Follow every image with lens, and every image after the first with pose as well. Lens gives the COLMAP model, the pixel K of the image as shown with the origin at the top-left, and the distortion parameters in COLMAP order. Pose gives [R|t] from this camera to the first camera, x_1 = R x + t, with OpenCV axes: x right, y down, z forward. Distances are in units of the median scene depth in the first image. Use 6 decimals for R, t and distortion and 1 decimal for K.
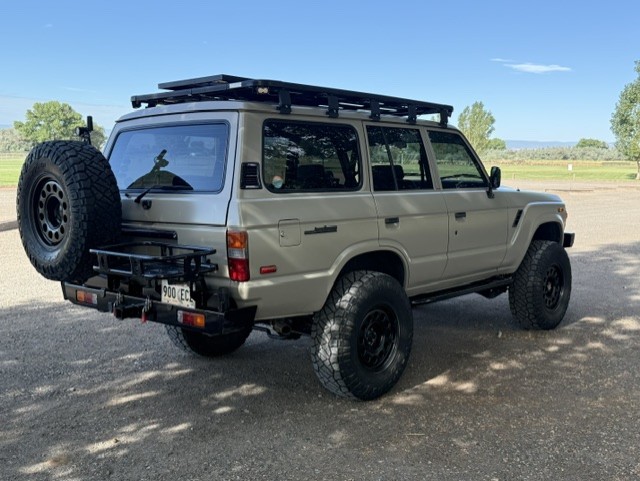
lens RADIAL K [[736.7, 0, 319.9], [0, 736.7, 230.6], [0, 0, 1]] dist [0.254545, -0.001330]
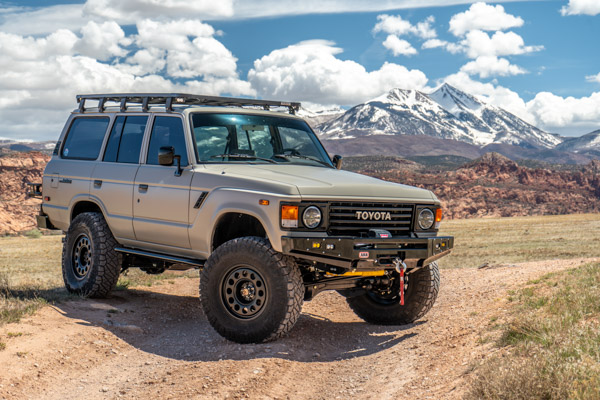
lens RADIAL K [[1218.5, 0, 300.0], [0, 1218.5, 200.0], [0, 0, 1]] dist [-0.022588, -0.055076]
pose [[-0.213578, 0.030074, -0.976463, 2.331944], [-0.116056, 0.991667, 0.055927, -0.157751], [0.970008, 0.125269, -0.208308, 1.903903]]
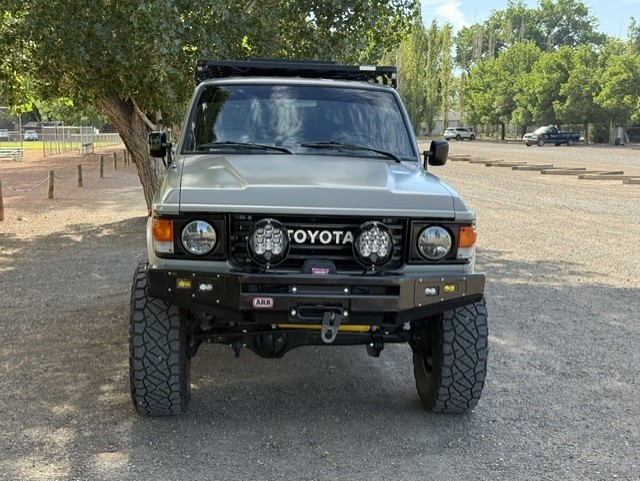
lens RADIAL K [[994.2, 0, 320.0], [0, 994.2, 240.5], [0, 0, 1]] dist [0.055031, 0.110585]
pose [[-0.688626, 0.067043, -0.722011, 1.092921], [-0.075939, 0.983573, 0.163759, -0.194630], [0.721129, 0.167597, -0.672223, 2.279585]]
